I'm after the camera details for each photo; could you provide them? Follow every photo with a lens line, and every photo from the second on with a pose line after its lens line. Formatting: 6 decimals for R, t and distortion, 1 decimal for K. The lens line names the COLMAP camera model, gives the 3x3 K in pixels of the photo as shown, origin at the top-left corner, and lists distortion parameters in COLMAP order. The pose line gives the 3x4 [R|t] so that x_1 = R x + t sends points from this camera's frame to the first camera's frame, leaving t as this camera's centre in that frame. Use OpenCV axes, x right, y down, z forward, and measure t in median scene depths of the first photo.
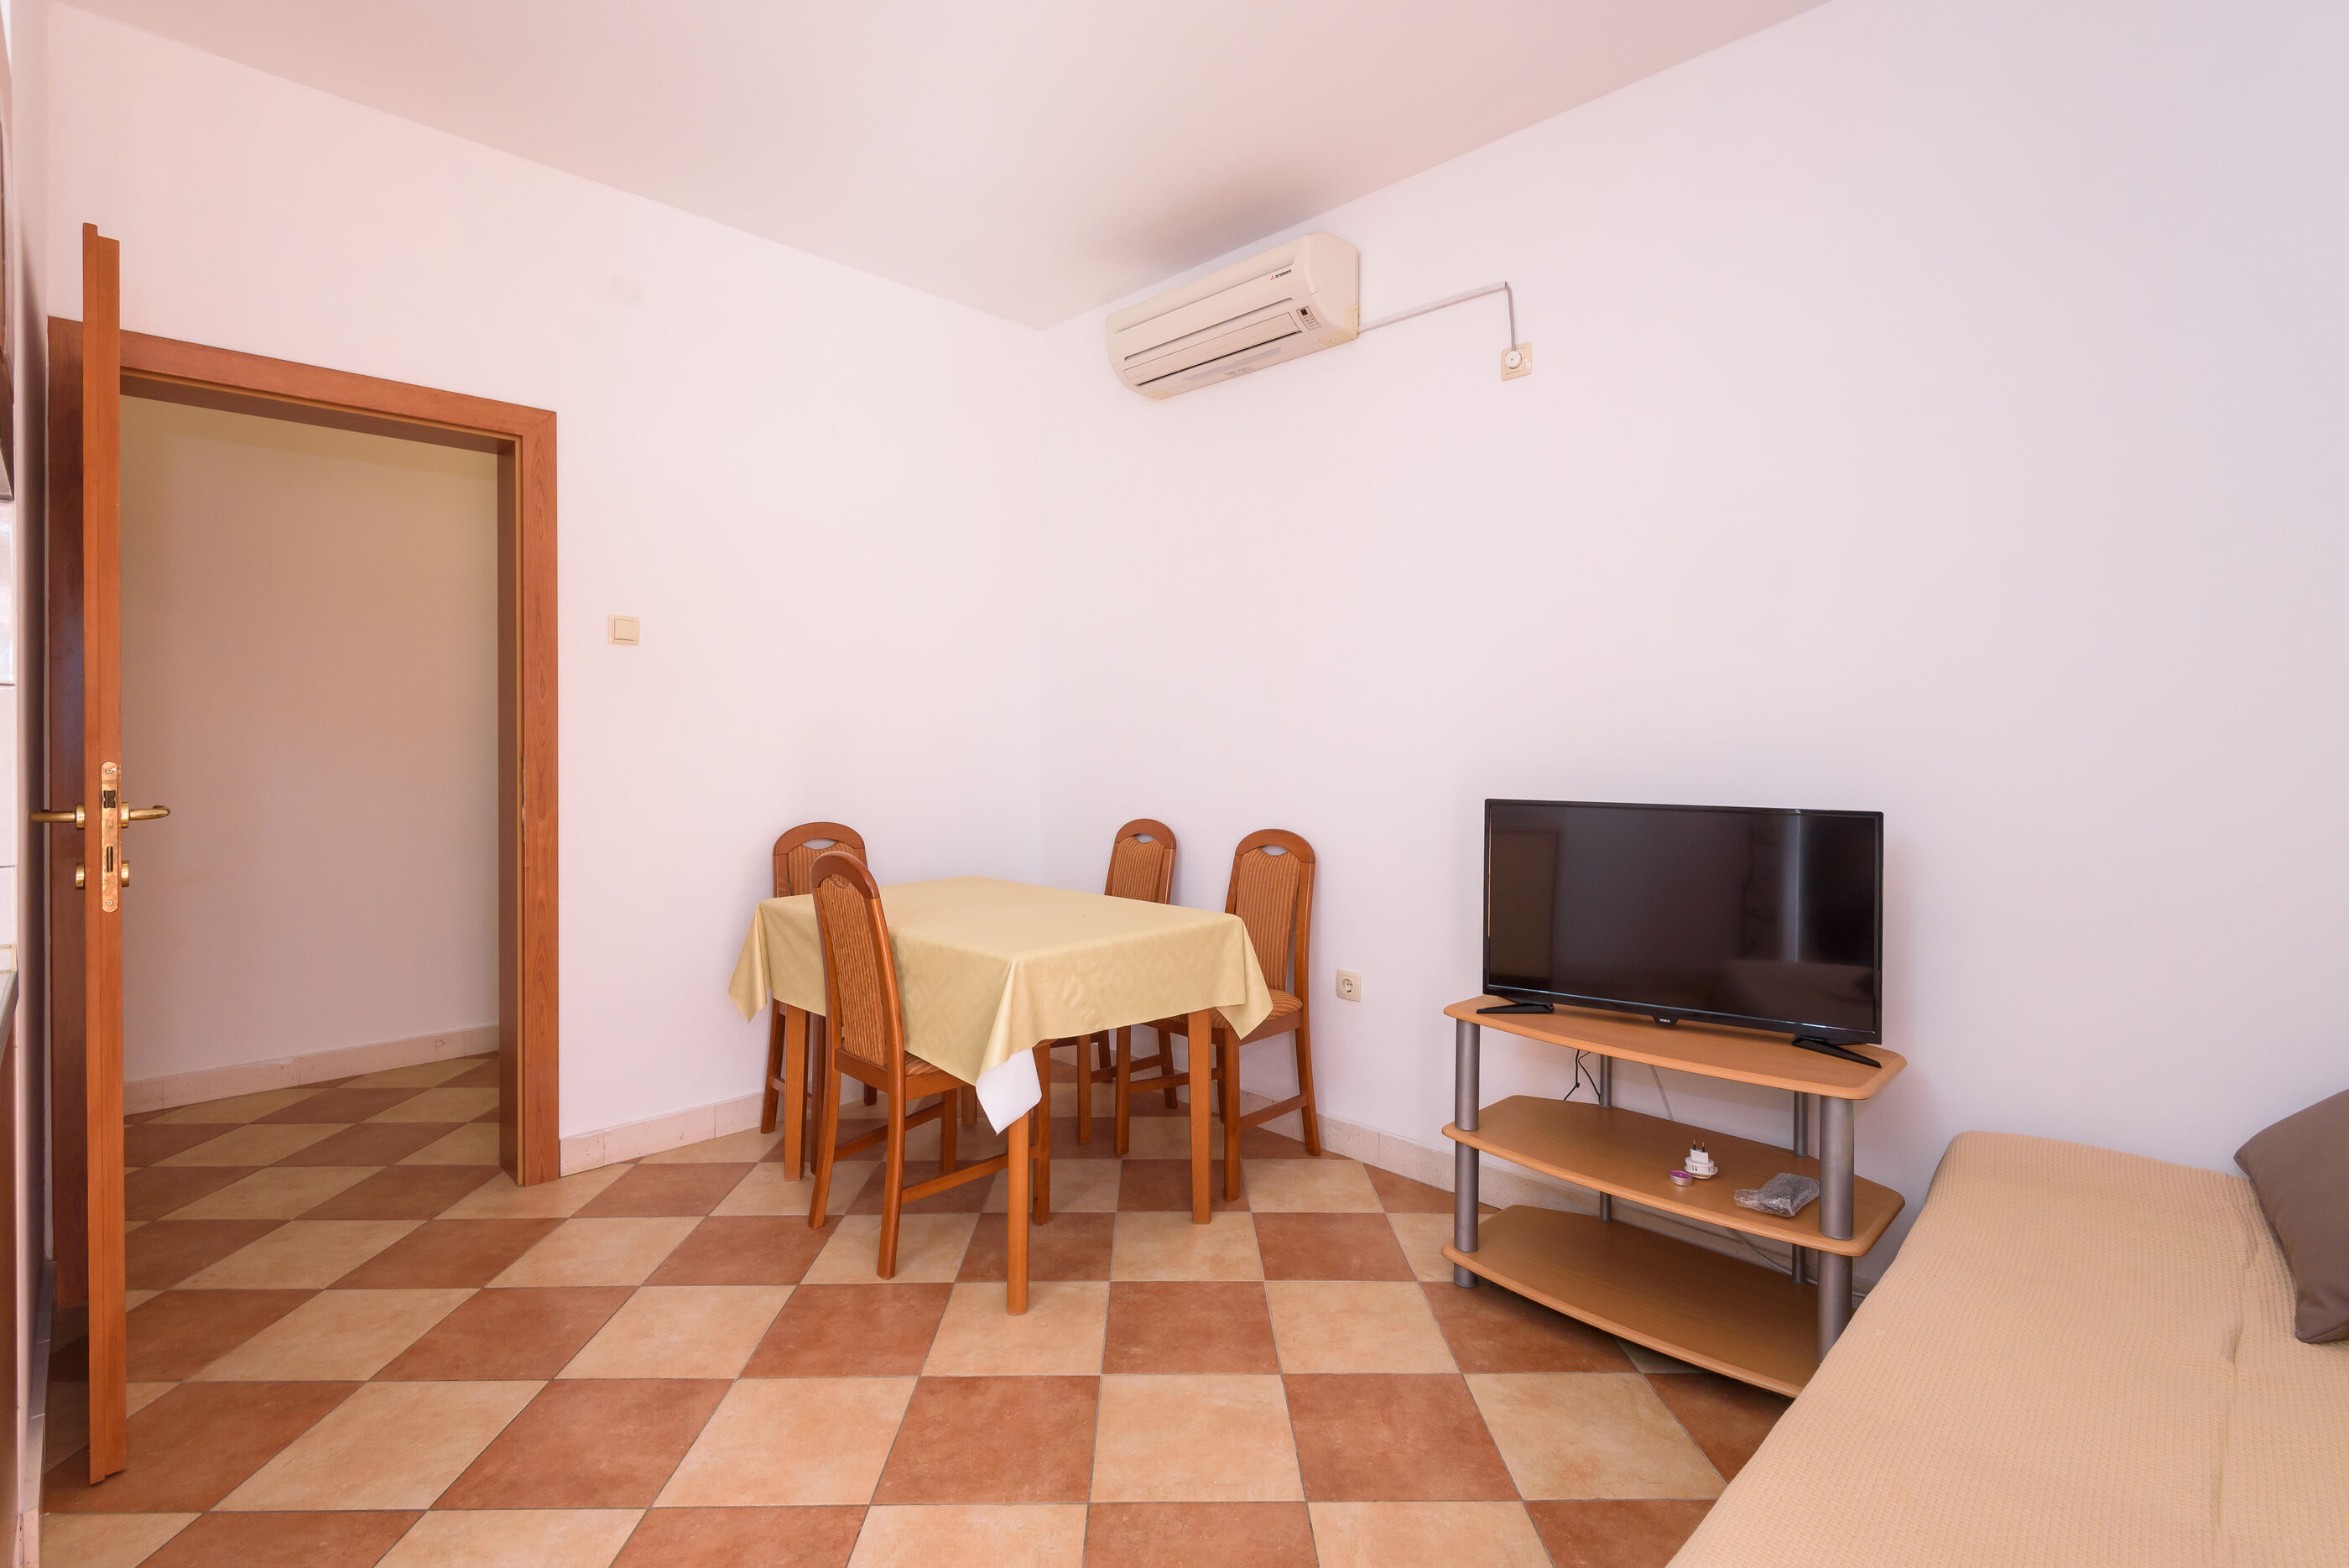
lens RADIAL K [[1052.4, 0, 1173.9], [0, 1052.4, 767.2], [0, 0, 1]] dist [-0.011920, -0.002244]
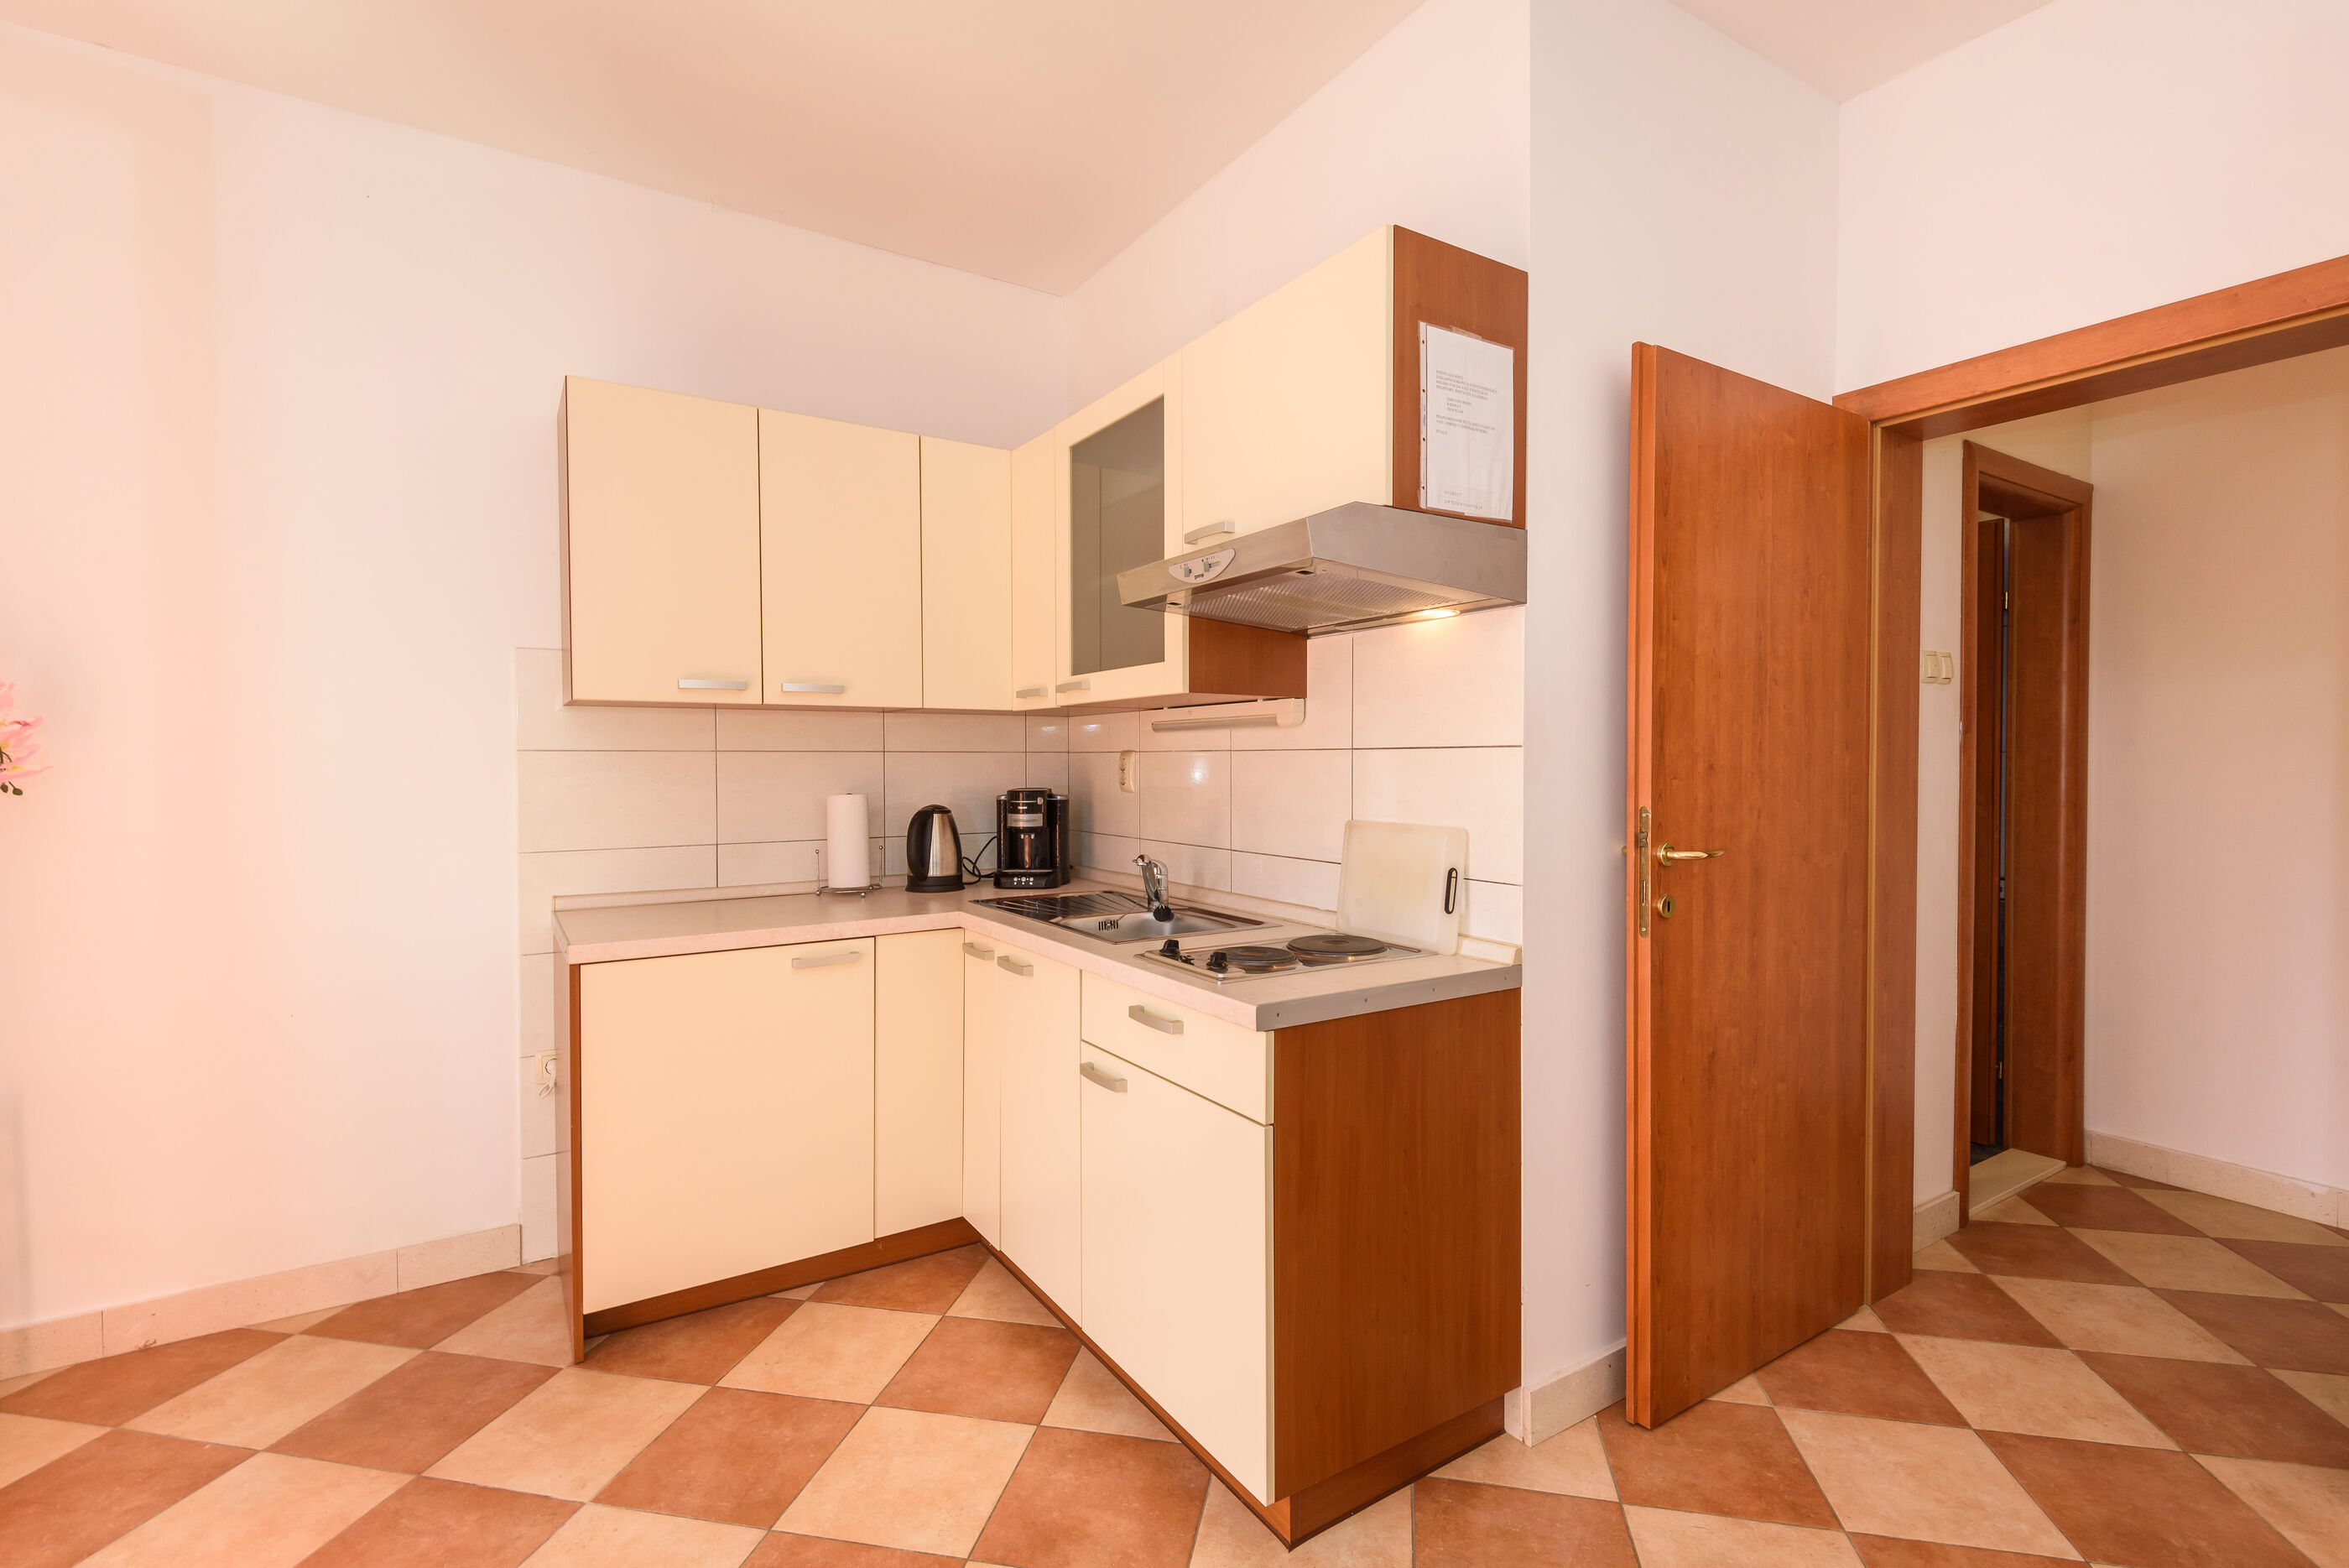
lens RADIAL K [[1052.4, 0, 1174.2], [0, 1052.4, 774.2], [0, 0, 1]] dist [-0.011920, -0.002244]
pose [[-0.233396, 0.009864, -0.972332, 0.156174], [-0.023863, 0.999589, 0.015868, -0.032003], [0.972089, 0.026906, -0.233065, 0.542746]]
